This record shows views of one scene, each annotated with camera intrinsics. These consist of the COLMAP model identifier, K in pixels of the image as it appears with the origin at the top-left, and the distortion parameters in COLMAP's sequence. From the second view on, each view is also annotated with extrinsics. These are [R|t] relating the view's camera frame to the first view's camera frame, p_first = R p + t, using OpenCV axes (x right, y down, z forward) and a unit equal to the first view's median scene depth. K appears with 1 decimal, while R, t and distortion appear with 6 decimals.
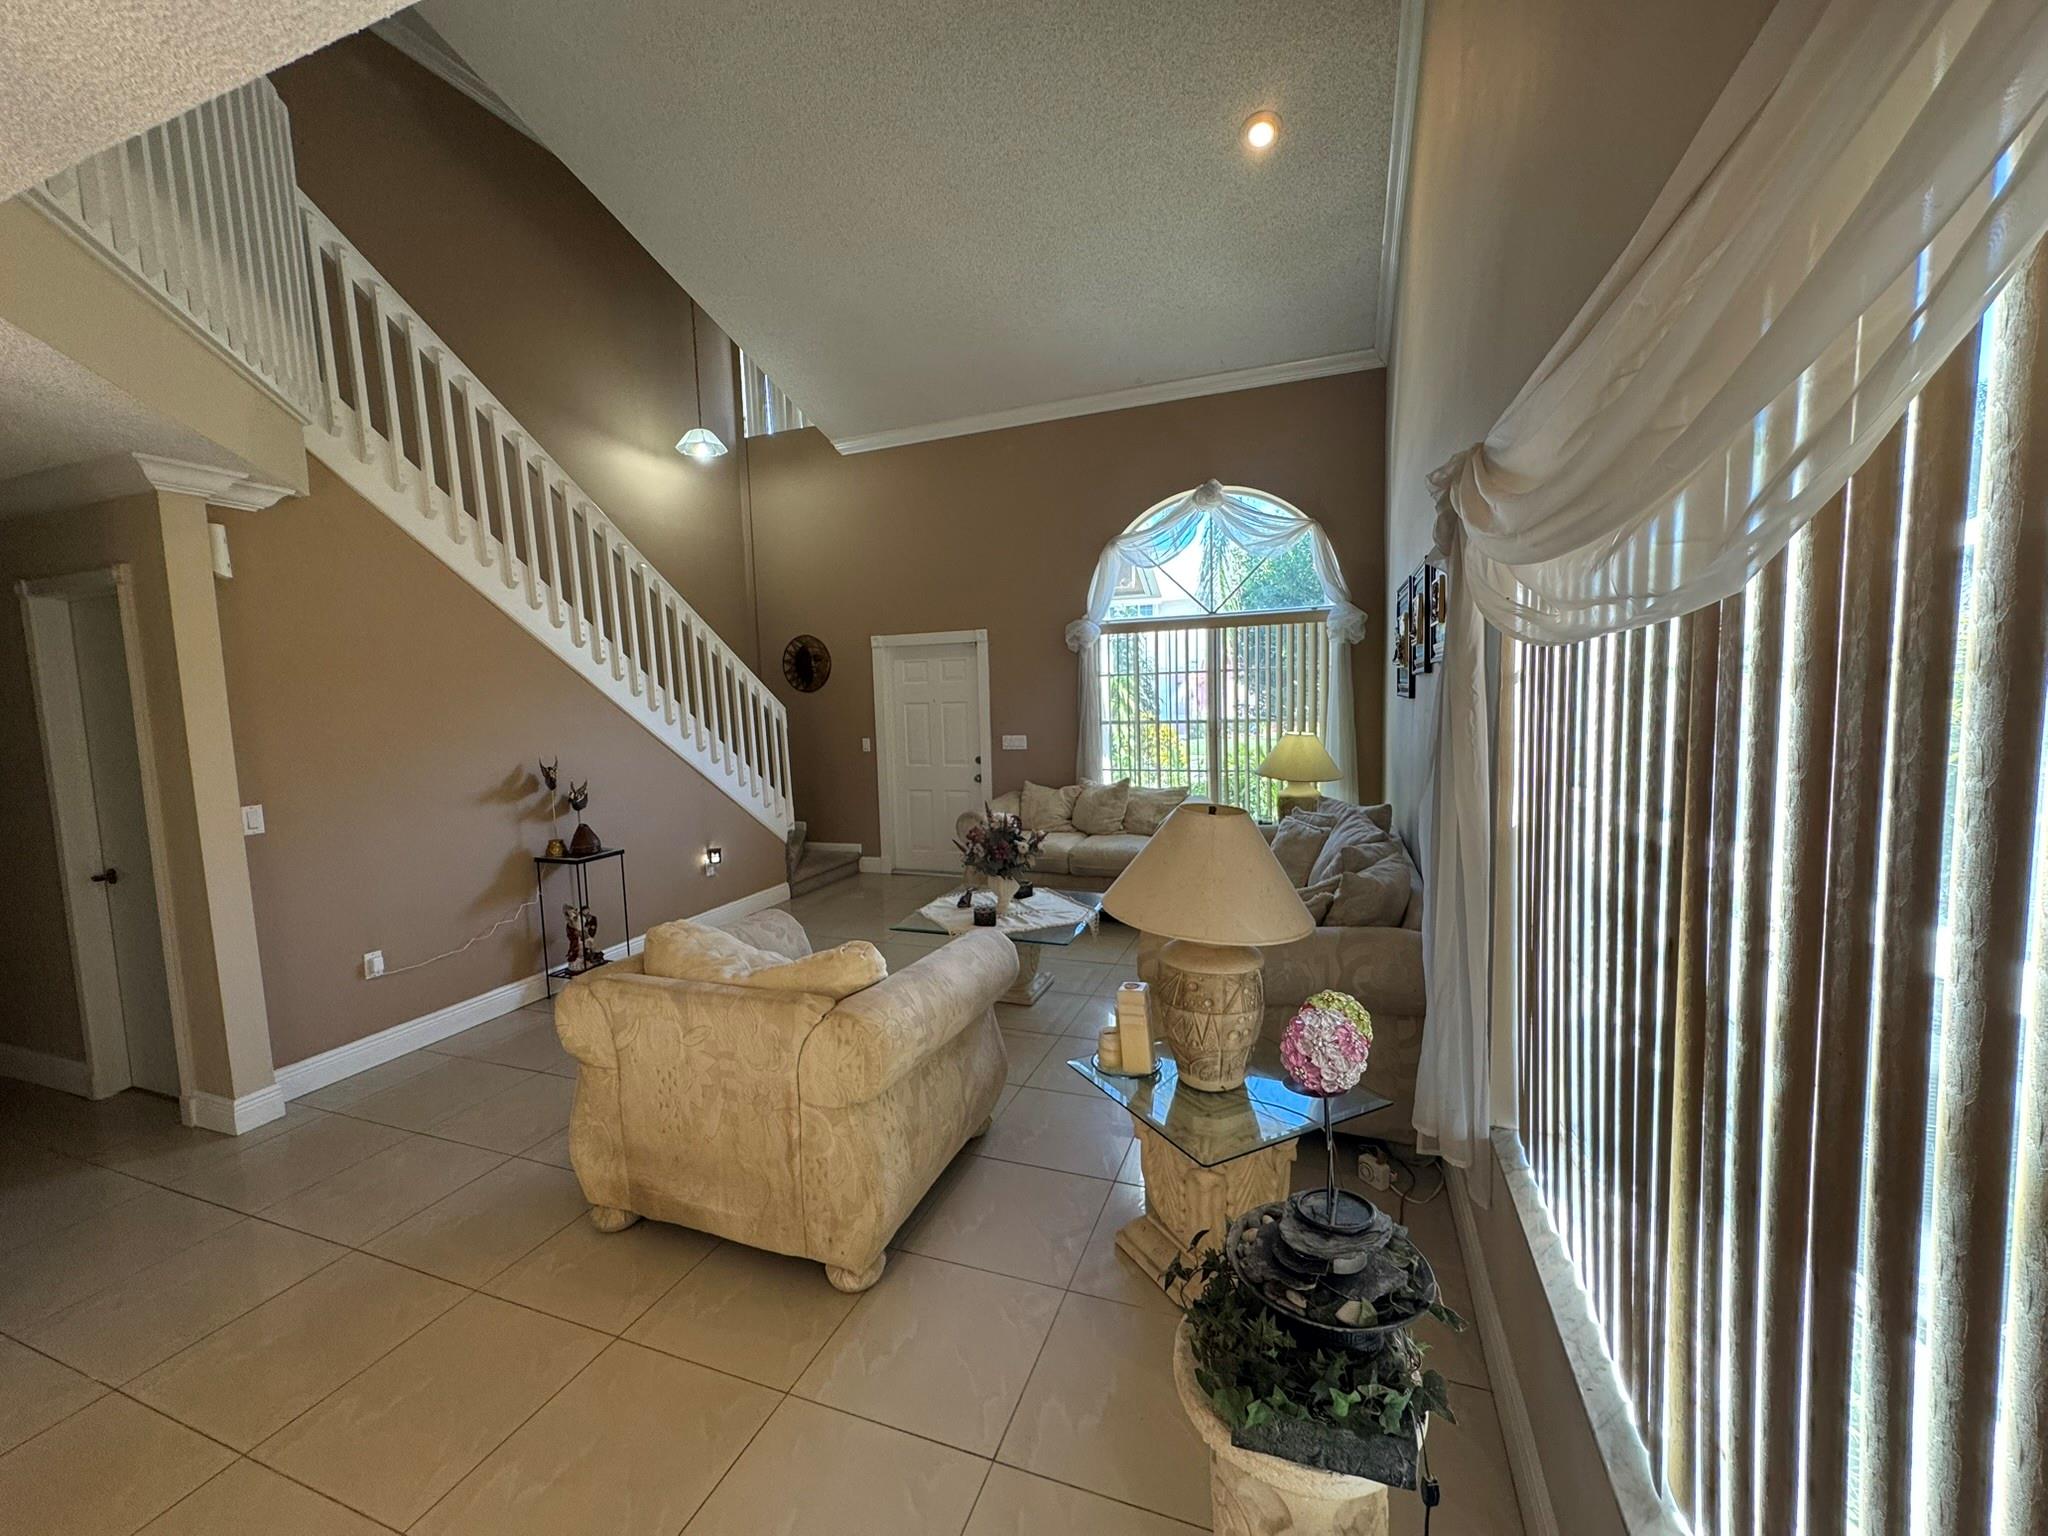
lens RADIAL K [[817.2, 0, 1020.6], [0, 817.2, 766.8], [0, 0, 1]] dist [-0.001283, 0.000274]
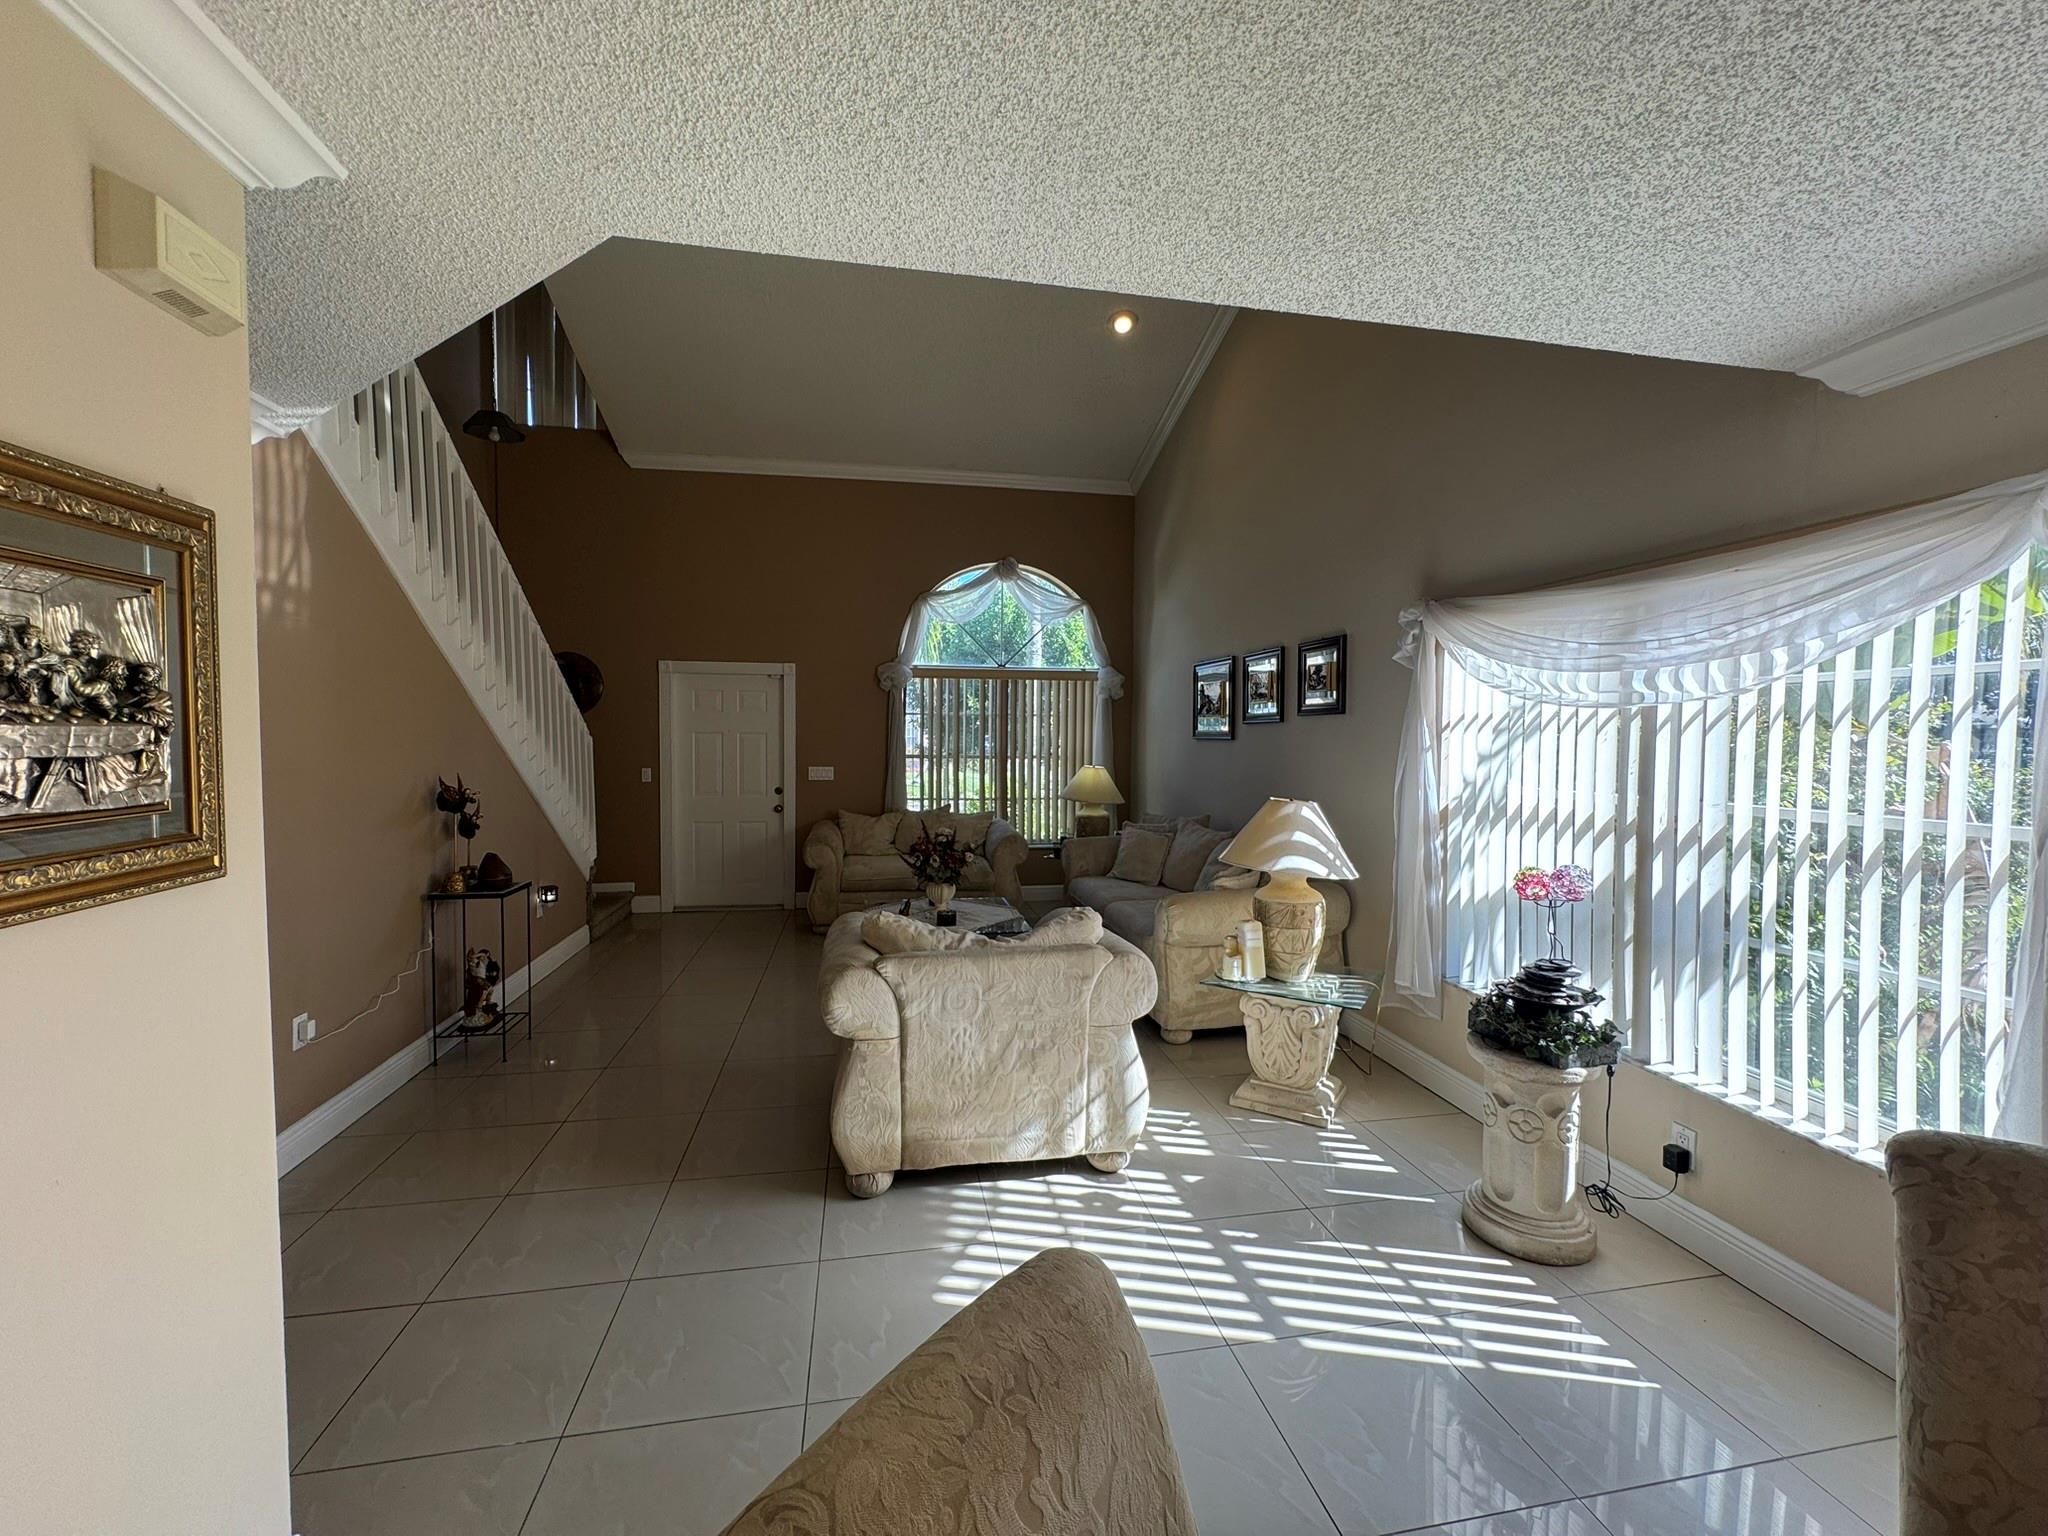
lens RADIAL K [[817.2, 0, 1022.4], [0, 817.2, 767.1], [0, 0, 1]] dist [-0.001283, 0.000274]
pose [[0.853215, 0.017933, 0.521250, -0.522930], [0.011765, 0.998493, -0.053609, 0.032894], [-0.521426, 0.051873, 0.851718, -0.035910]]
